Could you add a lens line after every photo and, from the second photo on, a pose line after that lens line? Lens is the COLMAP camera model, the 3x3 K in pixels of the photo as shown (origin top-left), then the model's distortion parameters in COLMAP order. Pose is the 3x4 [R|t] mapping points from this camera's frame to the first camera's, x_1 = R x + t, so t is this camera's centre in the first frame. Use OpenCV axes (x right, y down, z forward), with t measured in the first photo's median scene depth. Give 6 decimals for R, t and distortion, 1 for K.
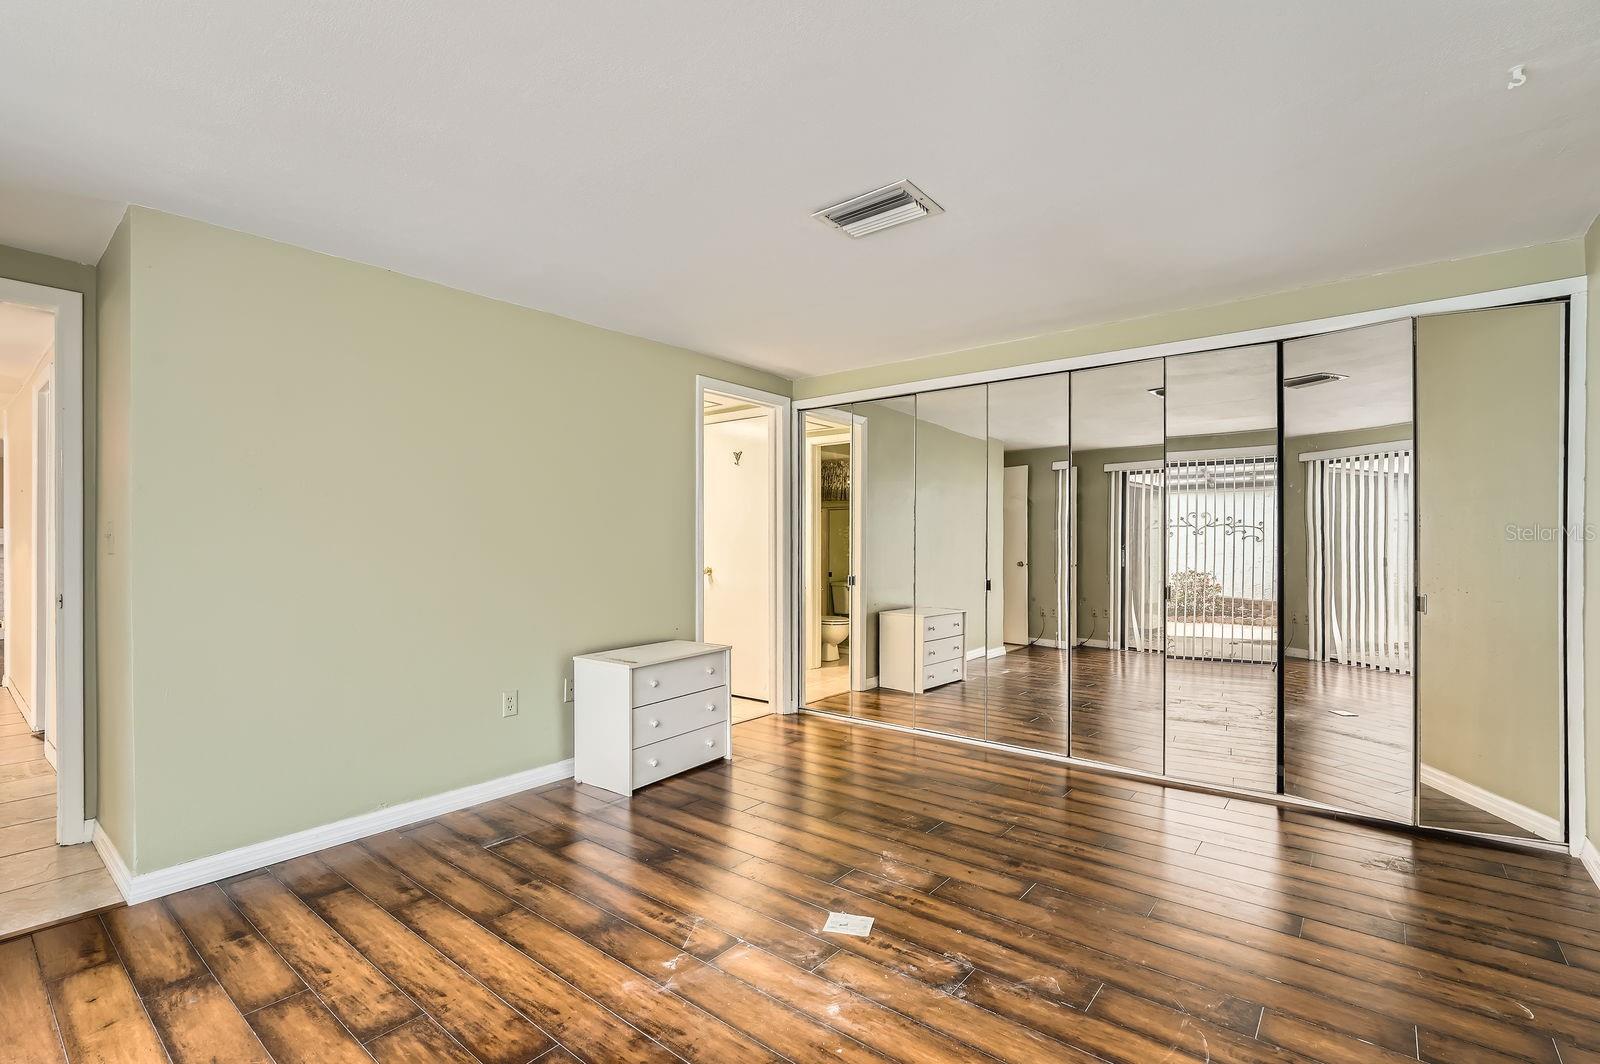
lens RADIAL K [[718.6, 0, 800.0], [0, 718.6, 548.6], [0, 0, 1]] dist [-0.016708, 0.004454]
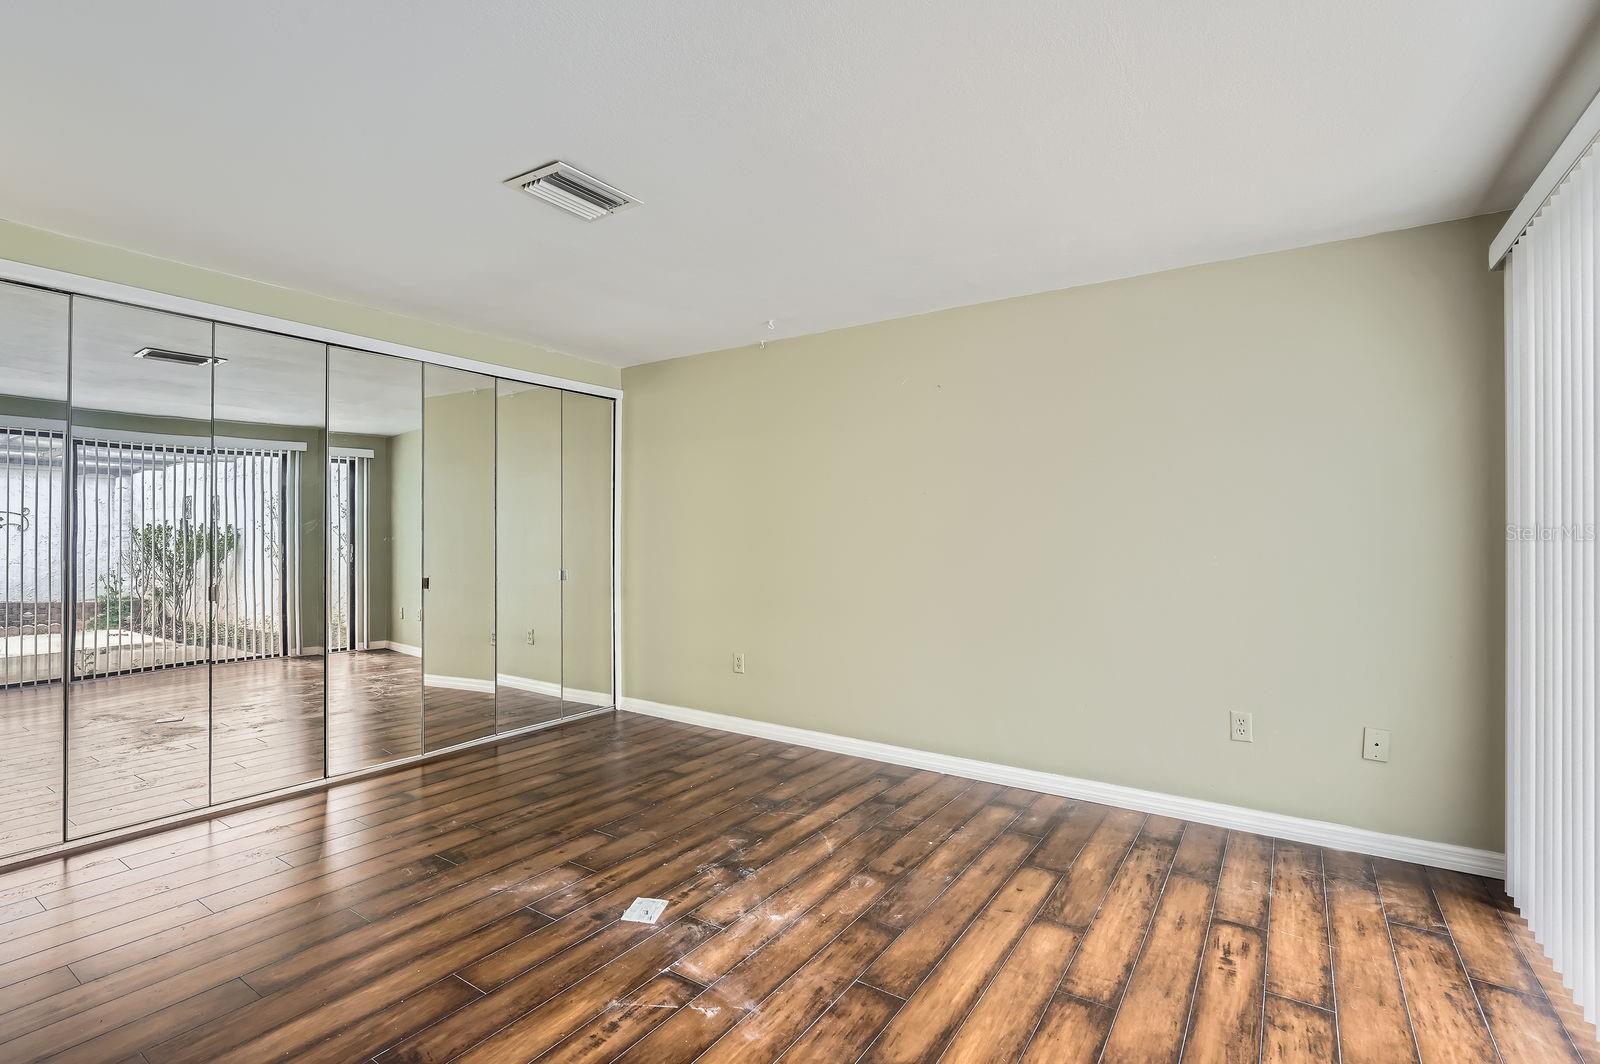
lens RADIAL K [[754.5, 0, 761.2], [0, 754.5, 532.1], [0, 0, 1]] dist [0.002236, -0.000161]
pose [[-0.062211, 0.004942, 0.998051, -0.947547], [0.002615, 0.999985, -0.004788, -0.008273], [-0.998060, 0.002312, -0.062223, 0.837152]]
